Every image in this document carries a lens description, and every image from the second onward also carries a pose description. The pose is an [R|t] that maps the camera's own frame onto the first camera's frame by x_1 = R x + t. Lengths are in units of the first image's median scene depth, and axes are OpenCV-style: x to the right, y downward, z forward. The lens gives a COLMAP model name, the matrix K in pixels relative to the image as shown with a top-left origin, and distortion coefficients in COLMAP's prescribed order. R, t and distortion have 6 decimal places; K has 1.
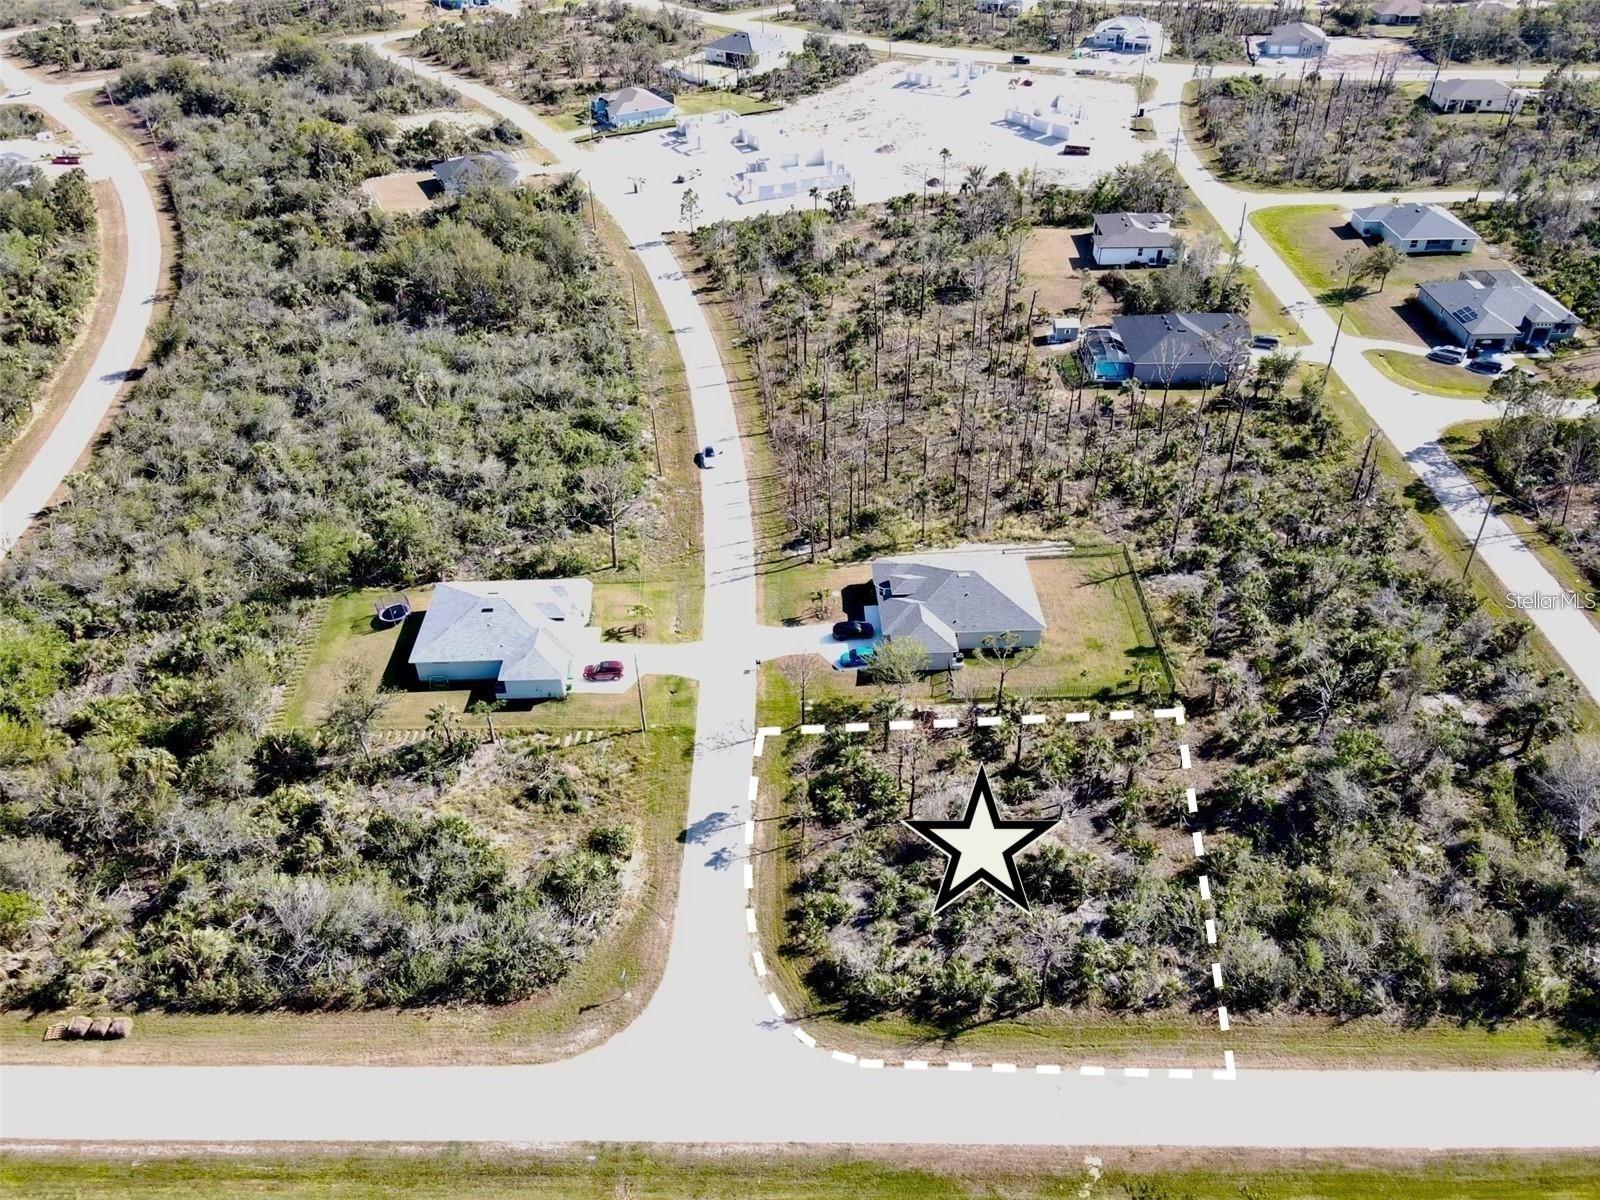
lens RADIAL K [[1175.0, 0, 800.0], [0, 1175.0, 600.0], [0, 0, 1]] dist [-0.000888, 0.029584]
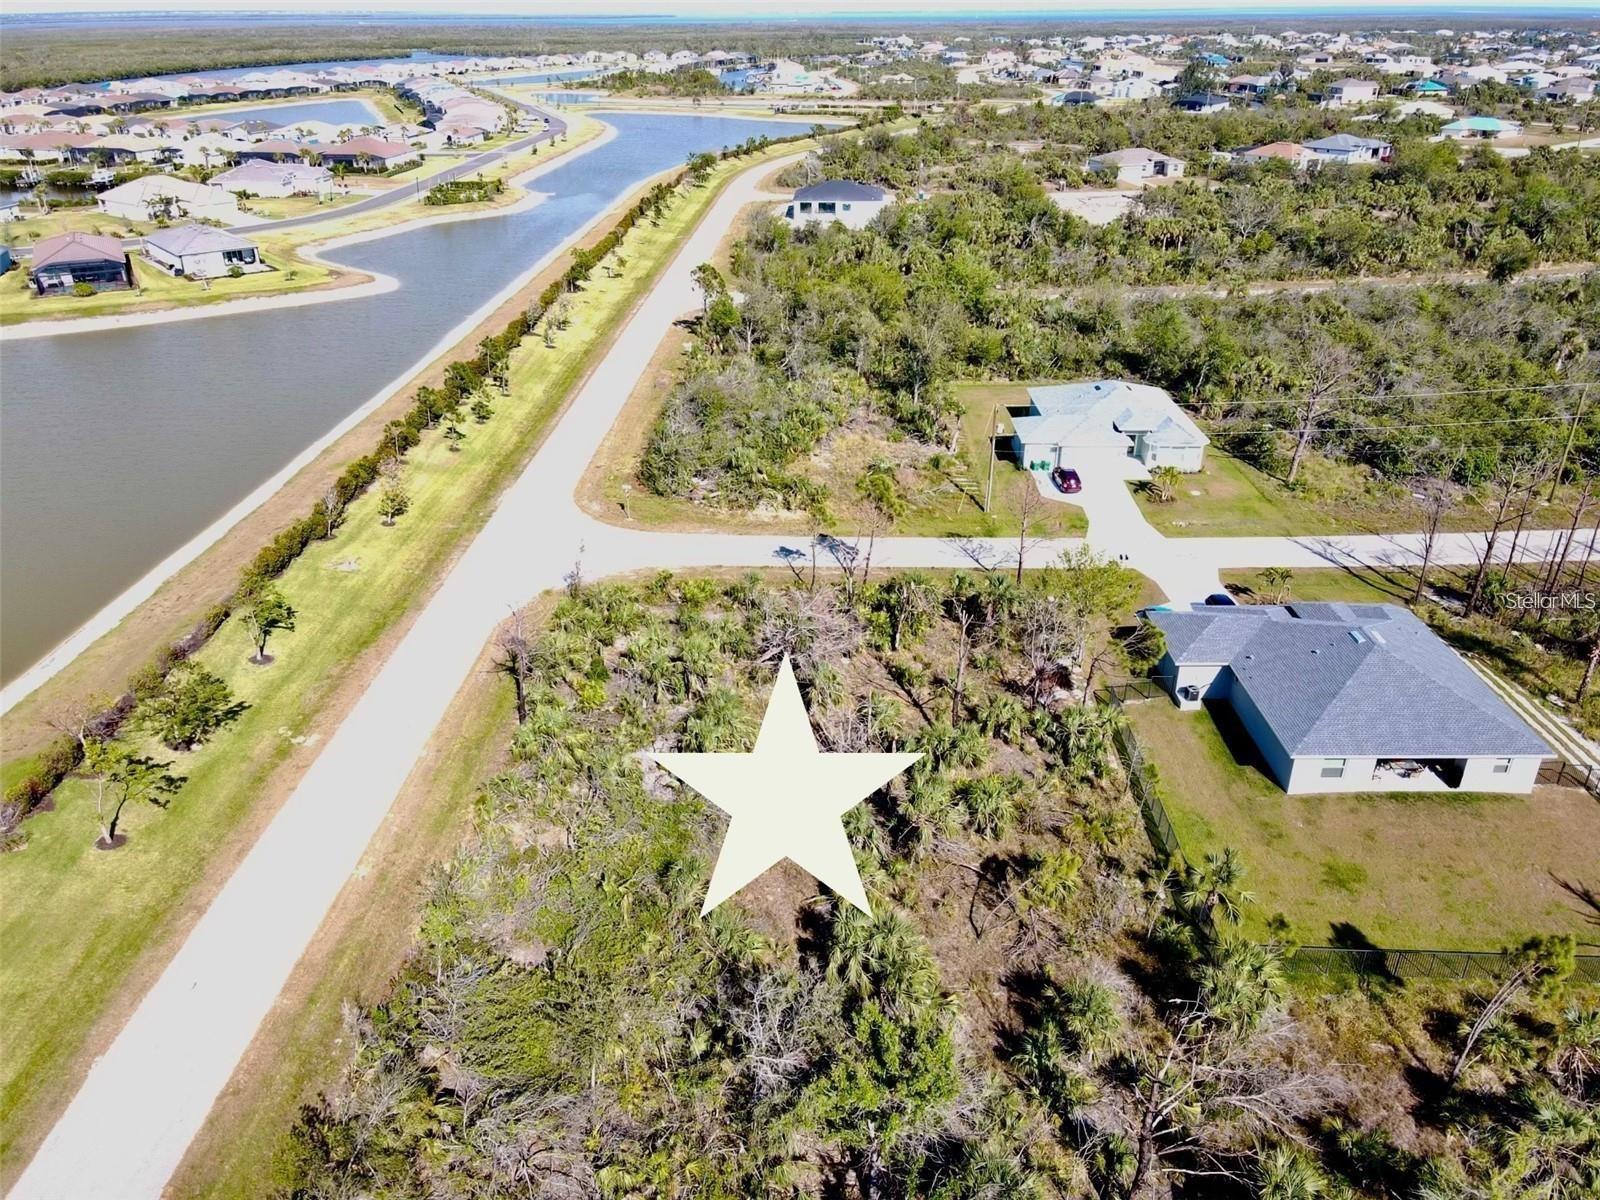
lens RADIAL K [[1175.0, 0, 800.0], [0, 1175.0, 600.0], [0, 0, 1]] dist [-0.000888, 0.029584]
pose [[-0.029957, 0.462506, -0.886110, 0.732145], [-0.598268, 0.701881, 0.386573, -0.105082], [0.800736, 0.541712, 0.255676, 0.782343]]
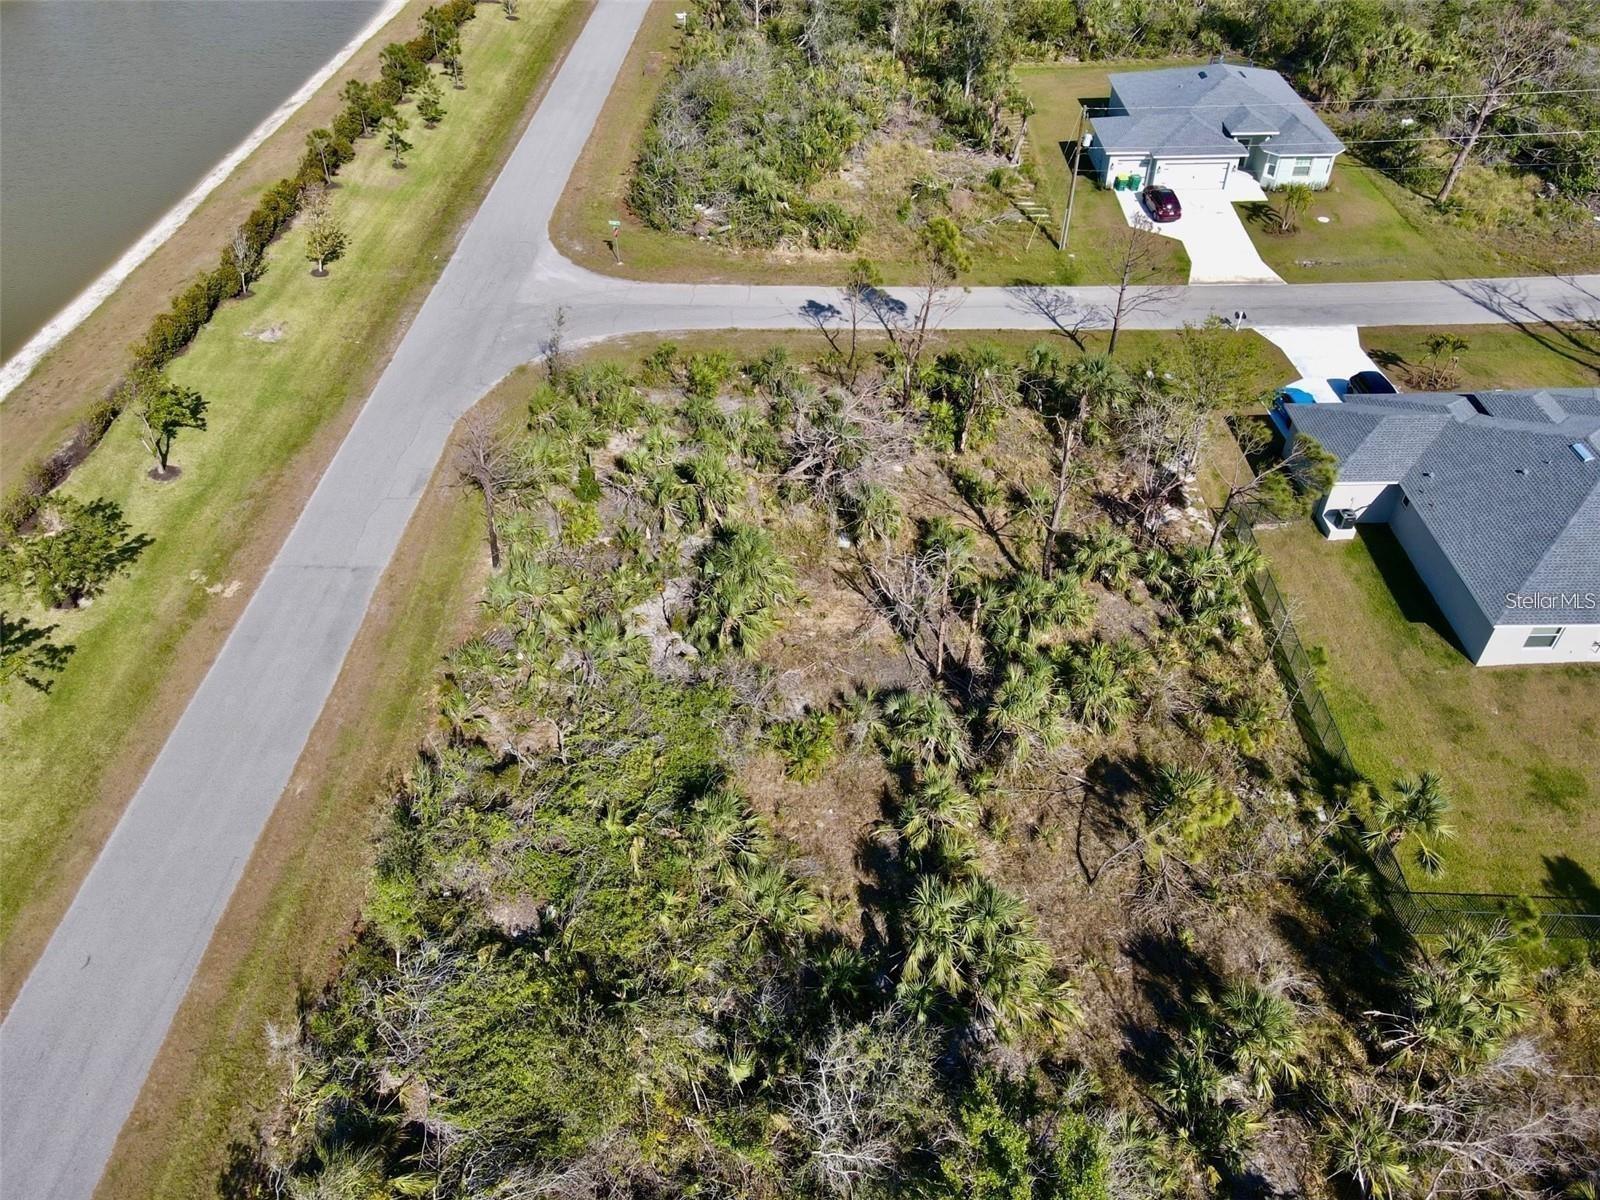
lens RADIAL K [[1175.0, 0, 800.0], [0, 1175.0, 600.0], [0, 0, 1]] dist [-0.000888, 0.029584]
pose [[-0.027371, 0.676240, -0.736173, 0.575100], [-0.591149, 0.582922, 0.557445, -0.070525], [0.806098, 0.450445, 0.383804, 0.779277]]
